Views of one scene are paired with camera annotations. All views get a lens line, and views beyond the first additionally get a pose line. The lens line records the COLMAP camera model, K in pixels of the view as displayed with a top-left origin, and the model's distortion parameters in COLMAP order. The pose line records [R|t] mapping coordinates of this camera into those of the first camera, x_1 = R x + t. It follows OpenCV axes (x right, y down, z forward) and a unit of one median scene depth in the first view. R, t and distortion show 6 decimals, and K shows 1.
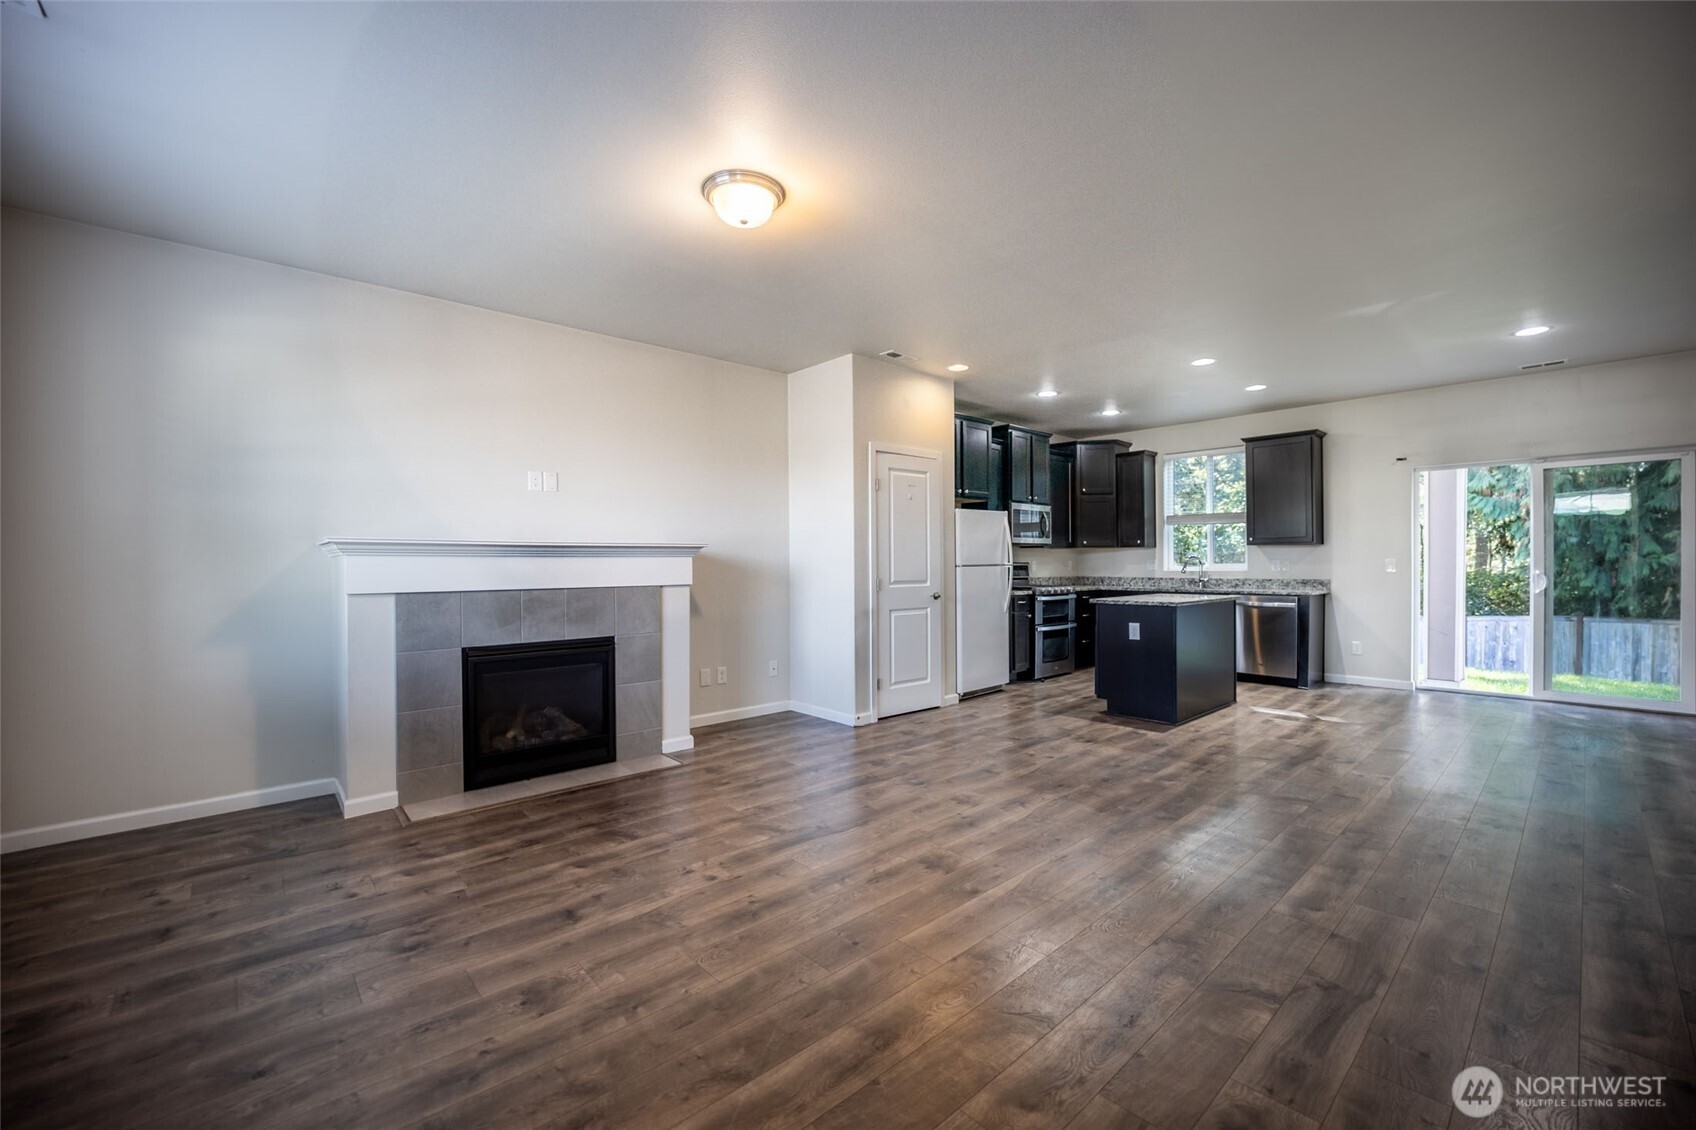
lens RADIAL K [[686.8, 0, 849.3], [0, 686.8, 567.9], [0, 0, 1]] dist [-0.022428, 0.000470]
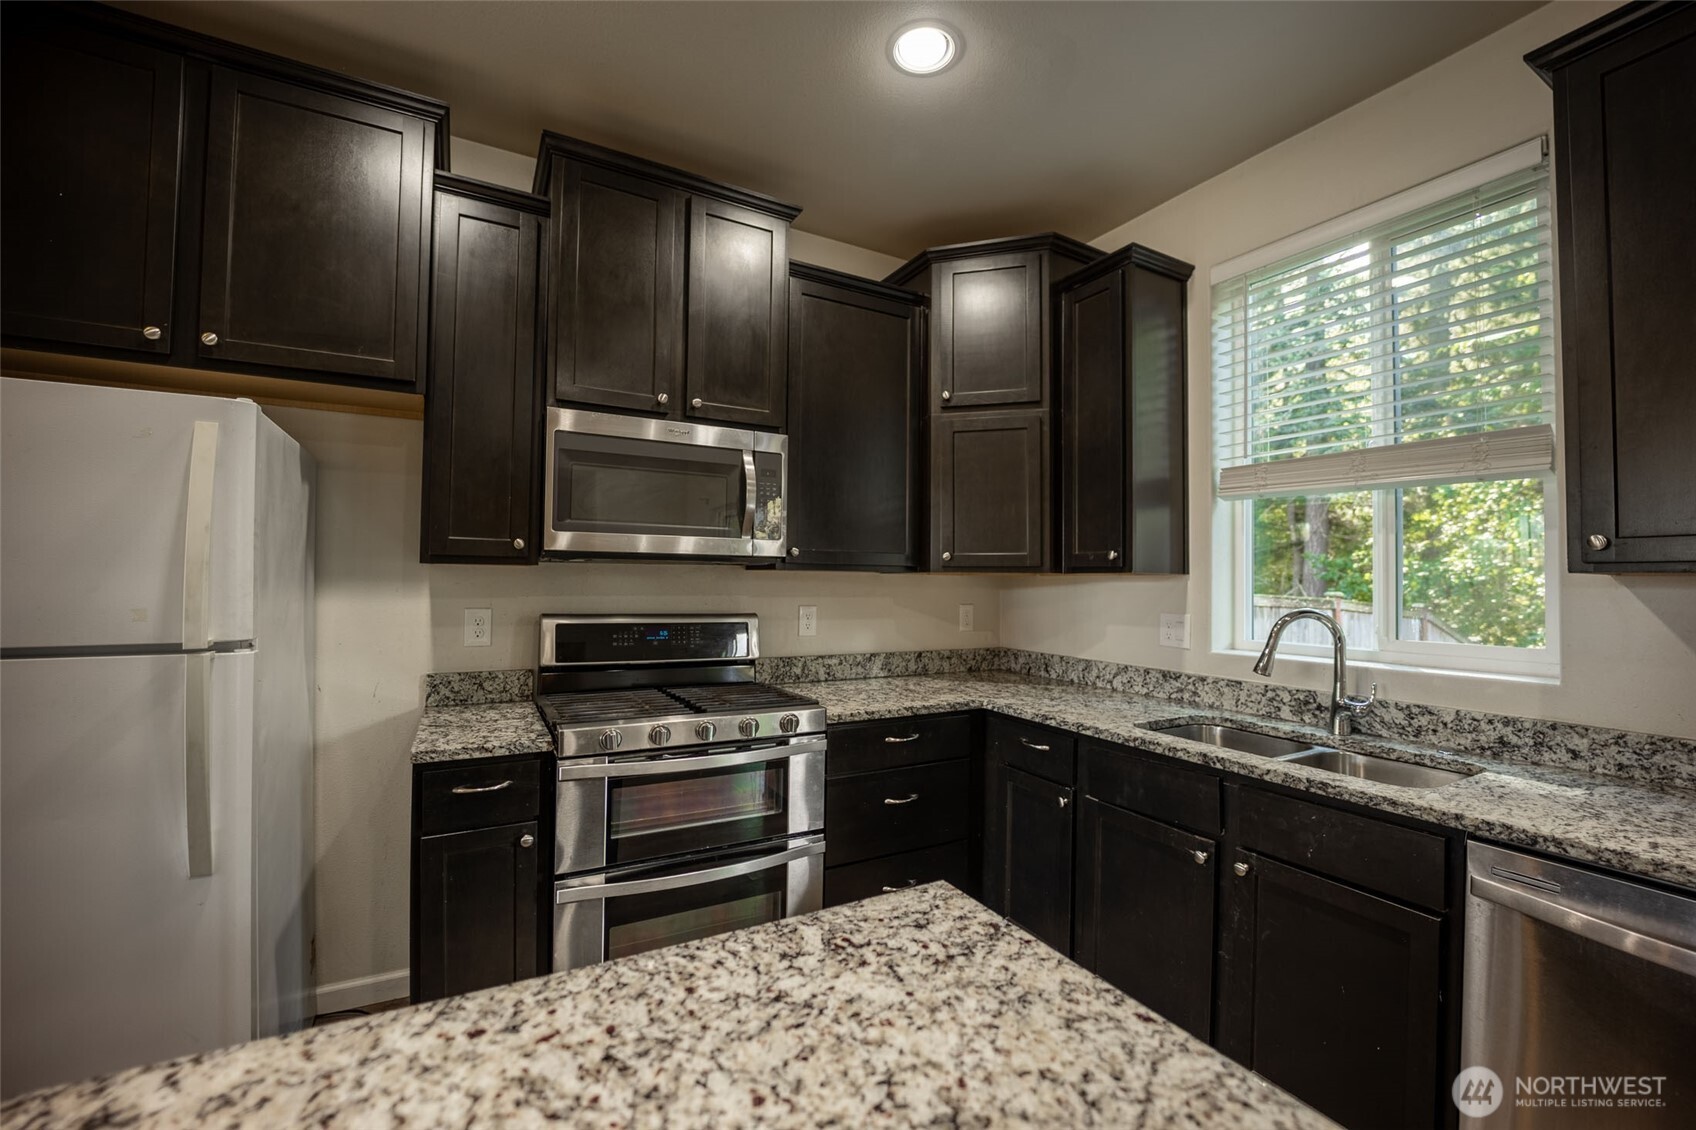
lens RADIAL K [[686.8, 0, 849.3], [0, 686.8, 567.9], [0, 0, 1]] dist [-0.022428, 0.000470]
pose [[0.973650, 0.014064, -0.227613, 0.651799], [-0.020342, 0.999474, -0.025261, -0.038298], [0.227138, 0.029225, 0.973424, 1.174642]]
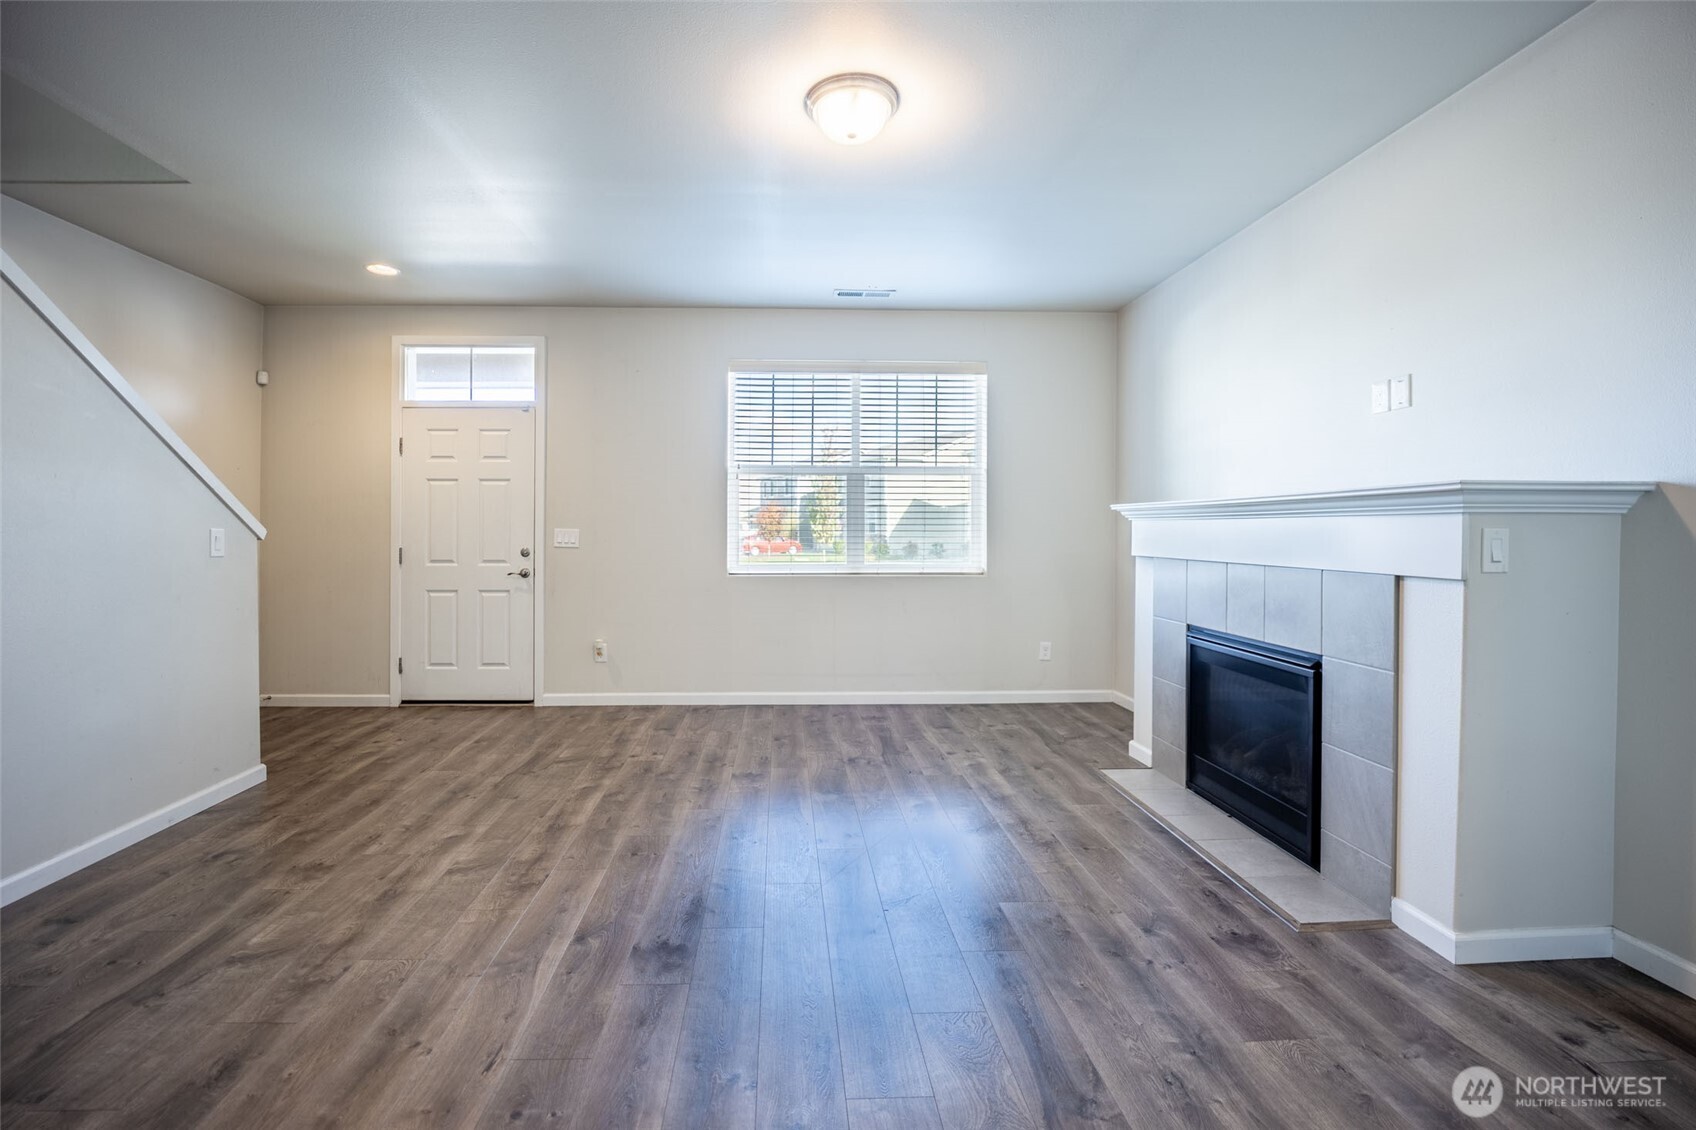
lens RADIAL K [[713.0, 0, 803.5], [0, 713.0, 533.5], [0, 0, 1]] dist [-0.021639, 0.000230]
pose [[-0.649303, 0.009830, -0.760466, 0.355201], [-0.001167, 0.999902, 0.013922, -0.009767], [0.760529, 0.009927, -0.649228, 0.958903]]
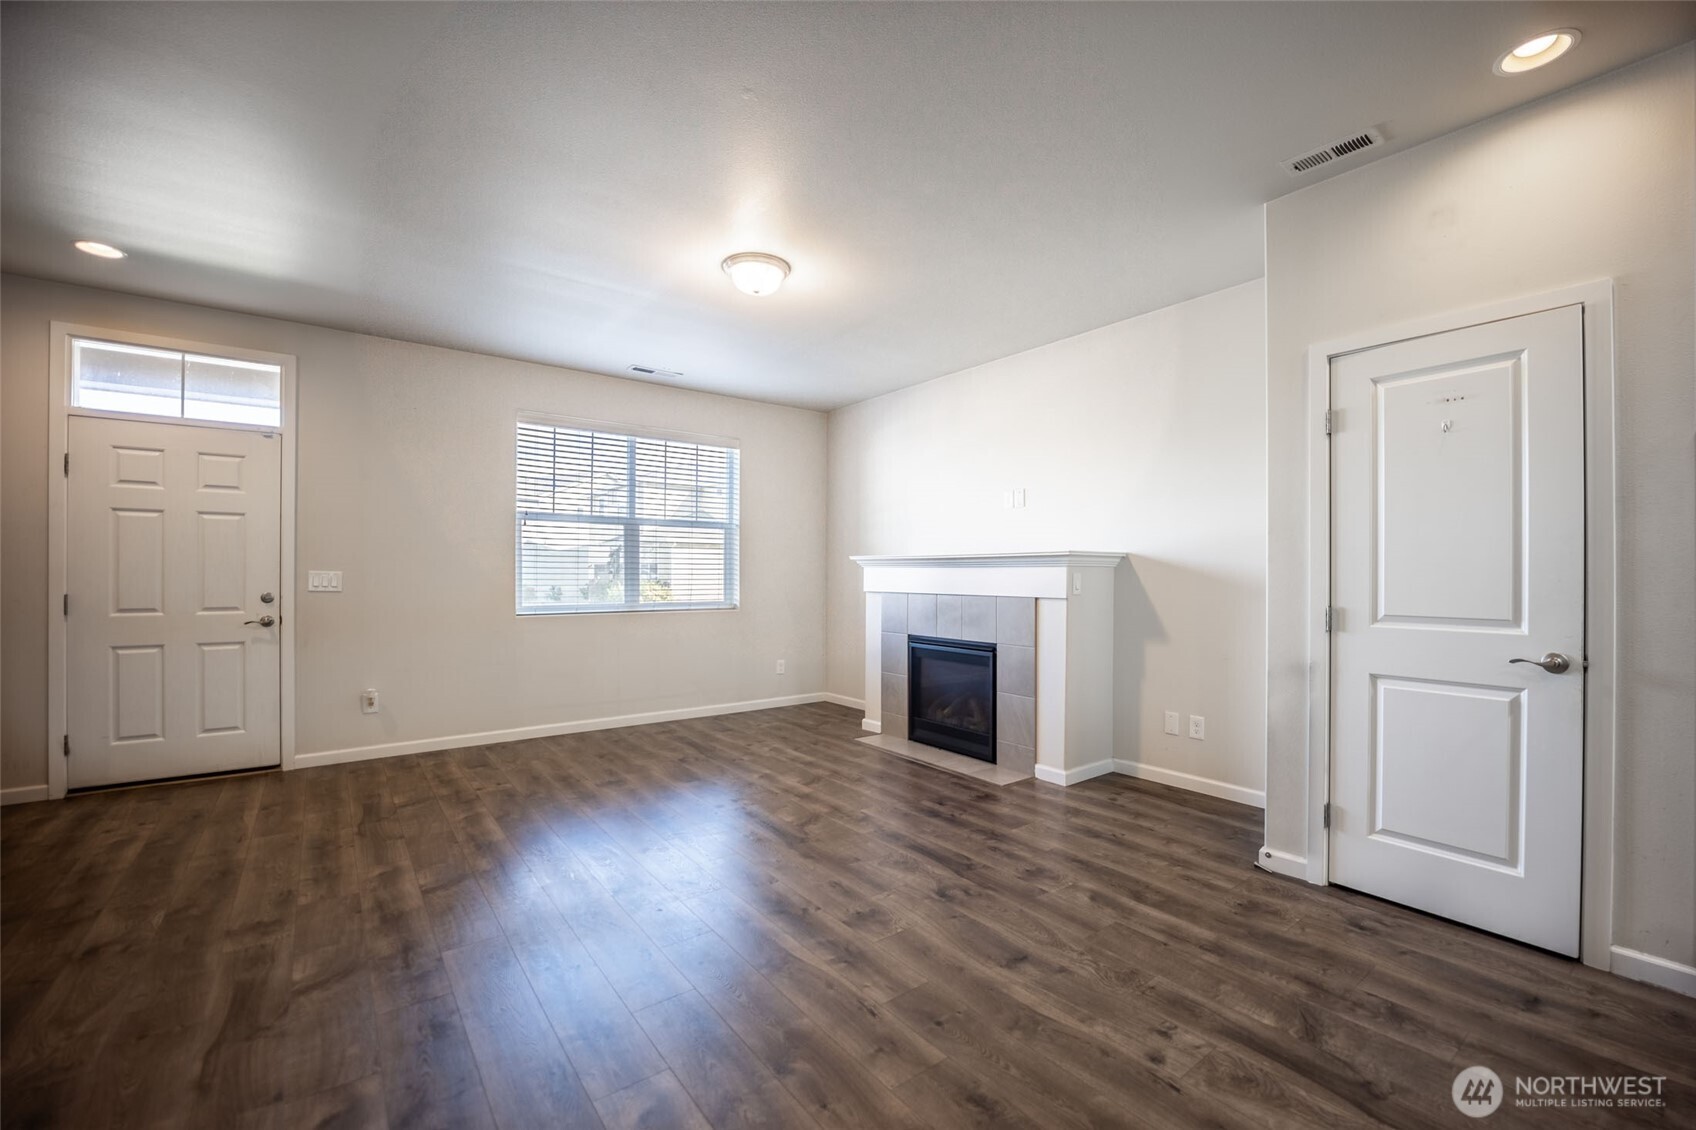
lens RADIAL K [[696.9, 0, 861.9], [0, 696.9, 576.5], [0, 0, 1]] dist [-0.023262, 0.000692]
pose [[-0.074929, 0.009070, -0.997148, 0.661266], [-0.009061, 0.999911, 0.009775, -0.010055], [0.997148, 0.009768, -0.074840, 0.796767]]
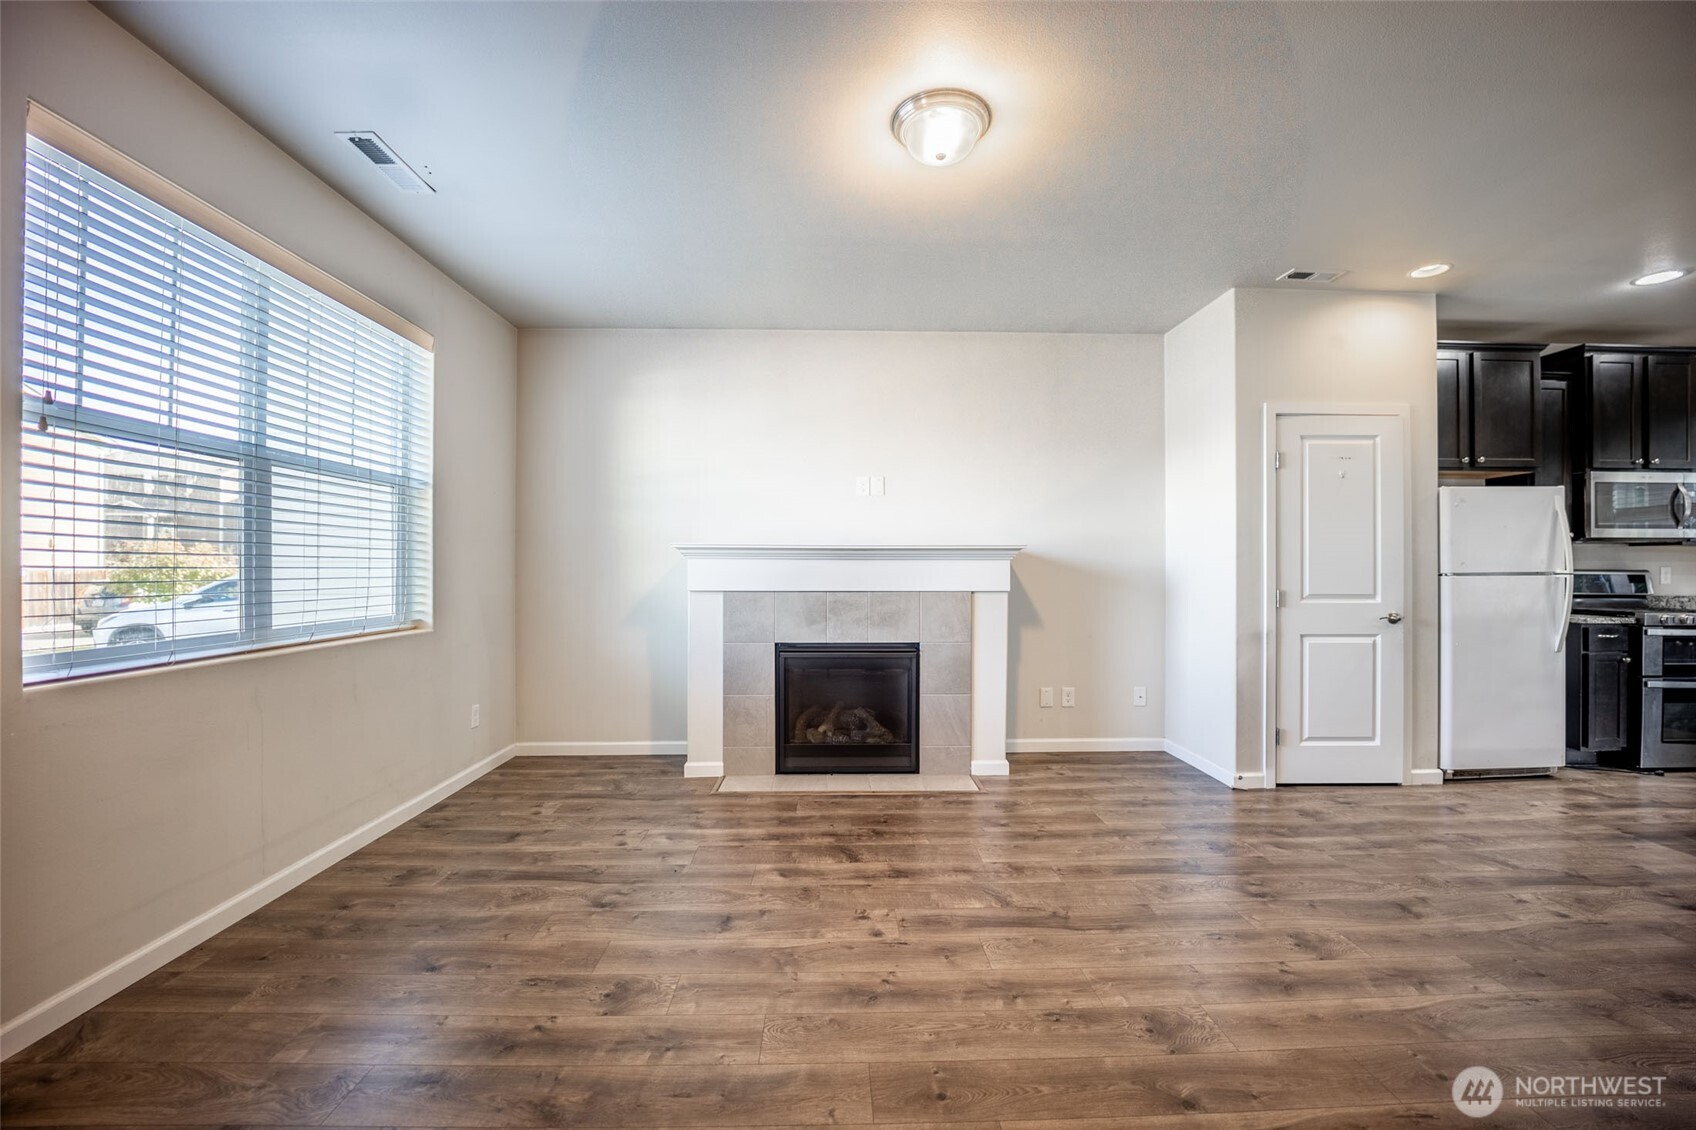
lens RADIAL K [[686.8, 0, 849.3], [0, 686.8, 567.9], [0, 0, 1]] dist [-0.022428, 0.000470]
pose [[0.759736, 0.006929, -0.650195, 0.188720], [-0.010913, 0.999938, -0.002095, -0.001763], [0.650140, 0.008687, 0.759765, 0.186574]]
